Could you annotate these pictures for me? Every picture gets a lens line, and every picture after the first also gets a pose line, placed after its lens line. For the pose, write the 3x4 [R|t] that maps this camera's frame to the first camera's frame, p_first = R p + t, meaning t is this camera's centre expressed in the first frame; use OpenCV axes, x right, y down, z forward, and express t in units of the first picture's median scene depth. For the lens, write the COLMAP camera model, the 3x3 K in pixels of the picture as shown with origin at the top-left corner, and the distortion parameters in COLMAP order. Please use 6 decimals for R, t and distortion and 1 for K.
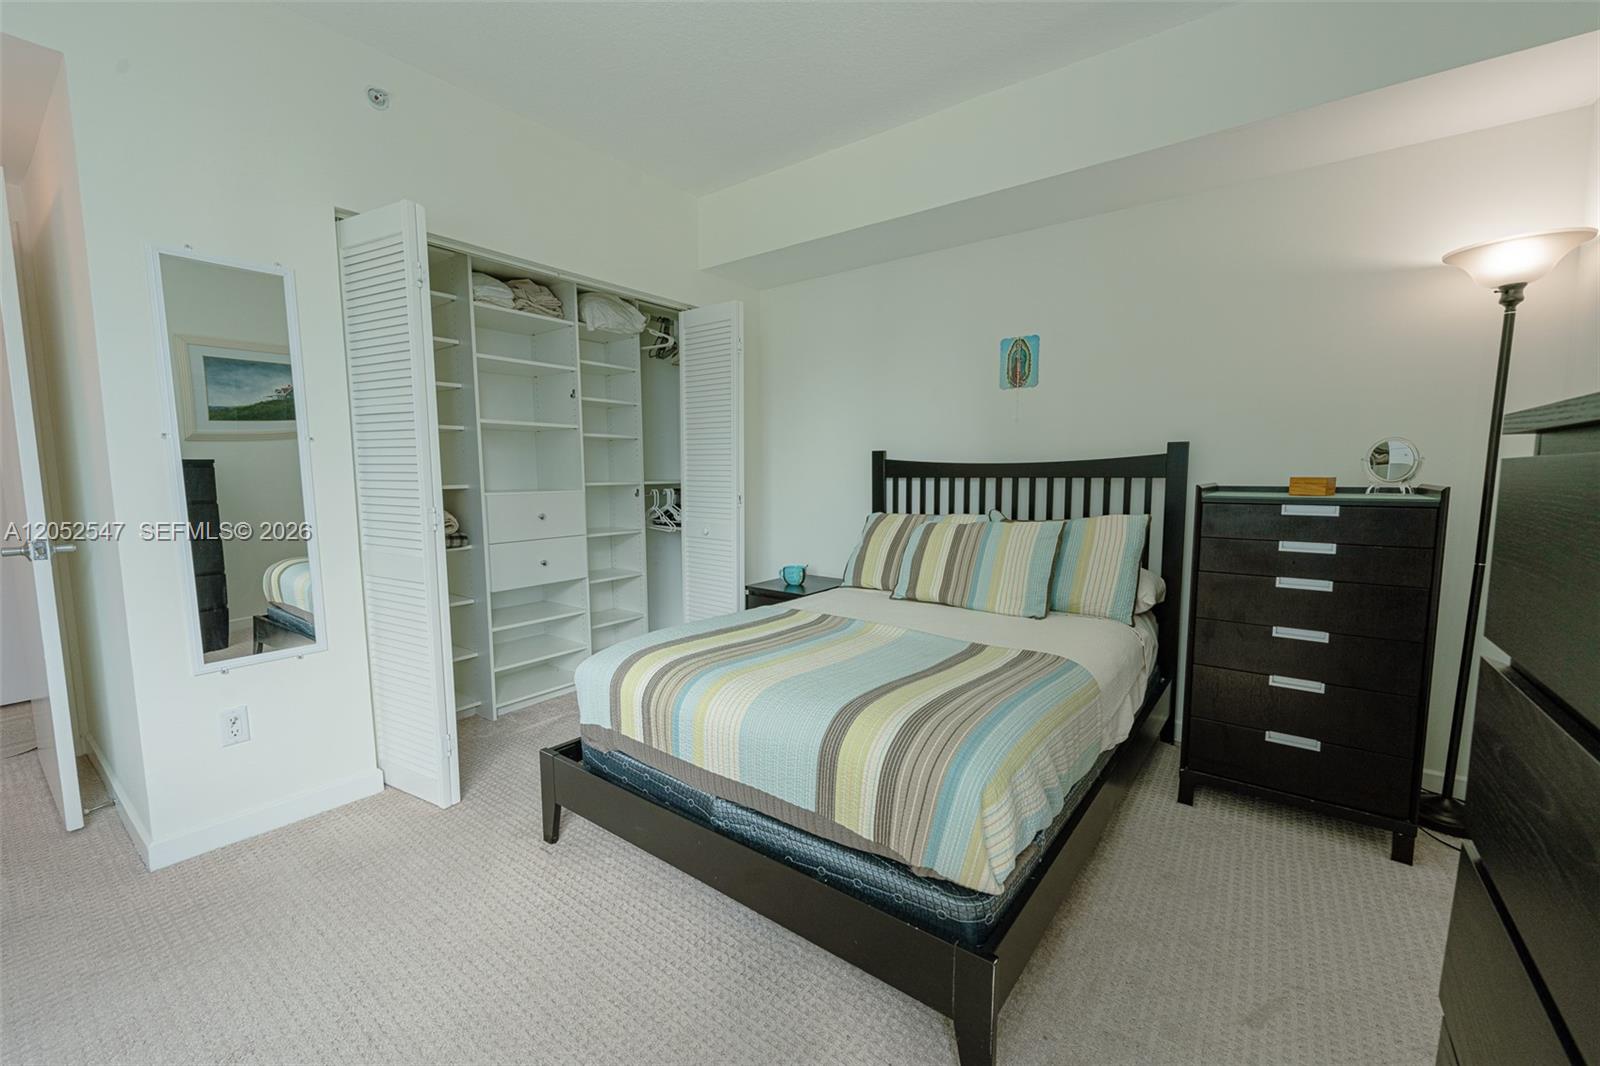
lens RADIAL K [[647.9, 0, 798.0], [0, 647.9, 535.8], [0, 0, 1]] dist [-0.000278, -0.000942]
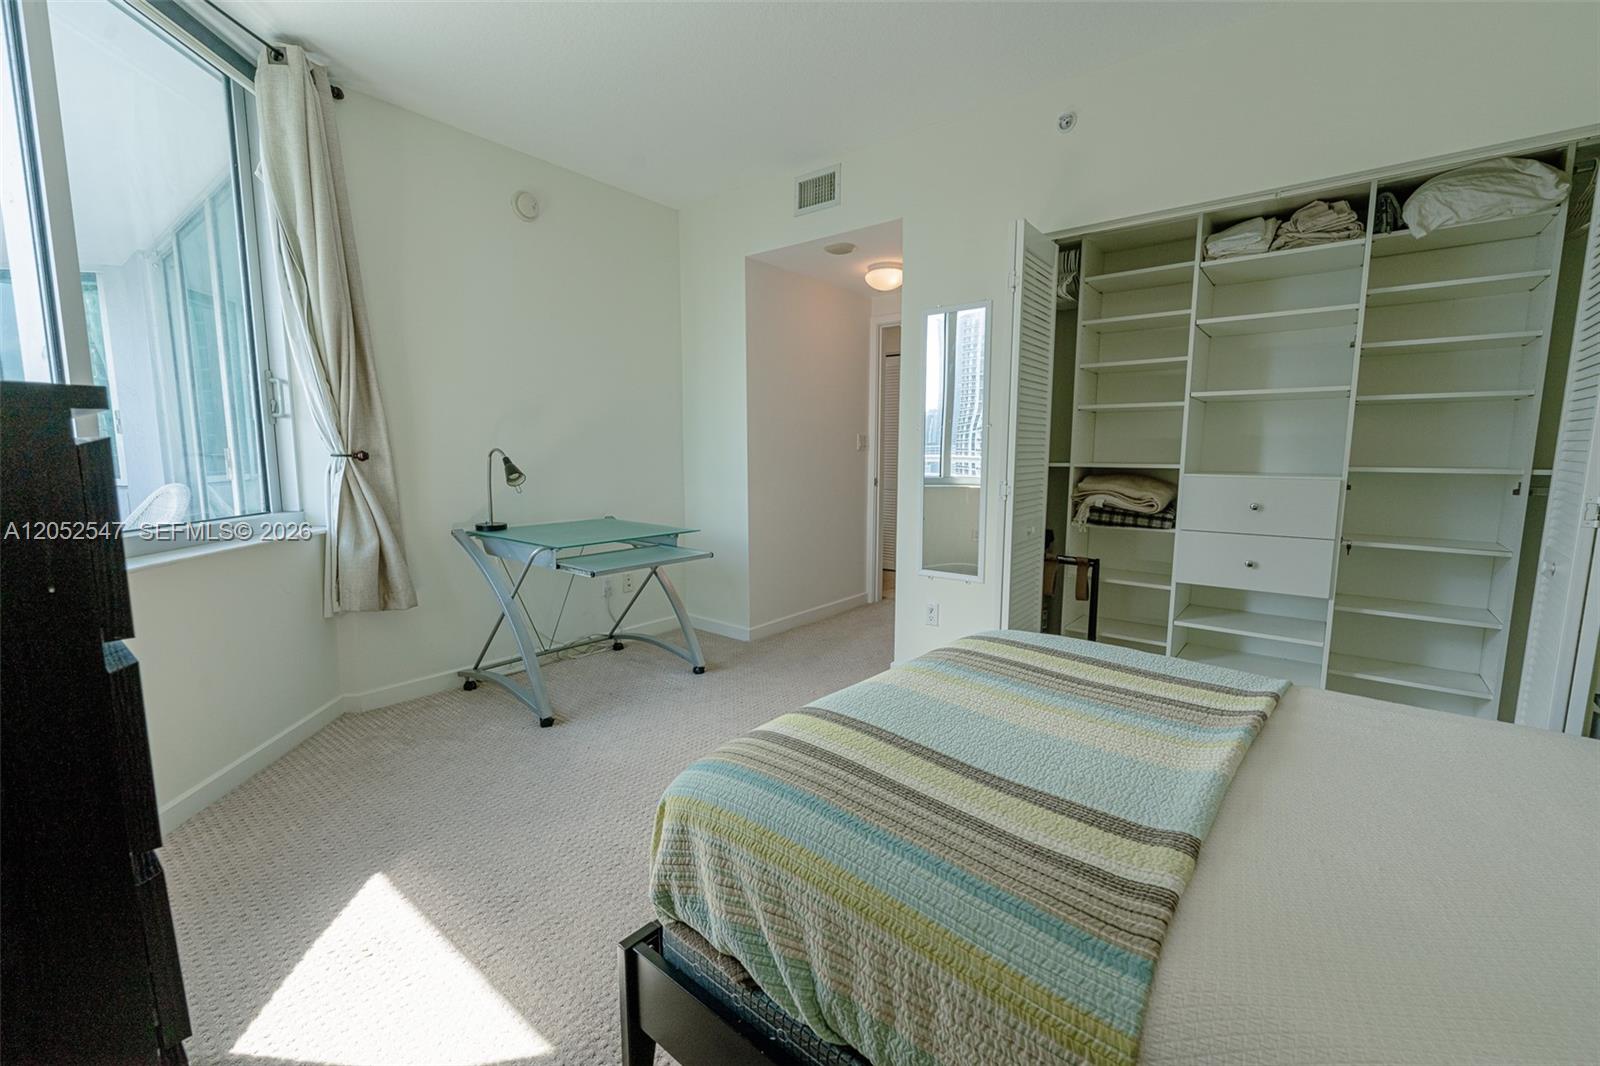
lens RADIAL K [[663.9, 0, 797.5], [0, 663.9, 533.8], [0, 0, 1]] dist [0.000856, 0.000212]
pose [[-0.036945, 0.128889, -0.990971, 0.632774], [-0.103142, 0.985860, 0.132069, -0.065869], [0.993980, 0.107090, -0.023129, 0.637696]]
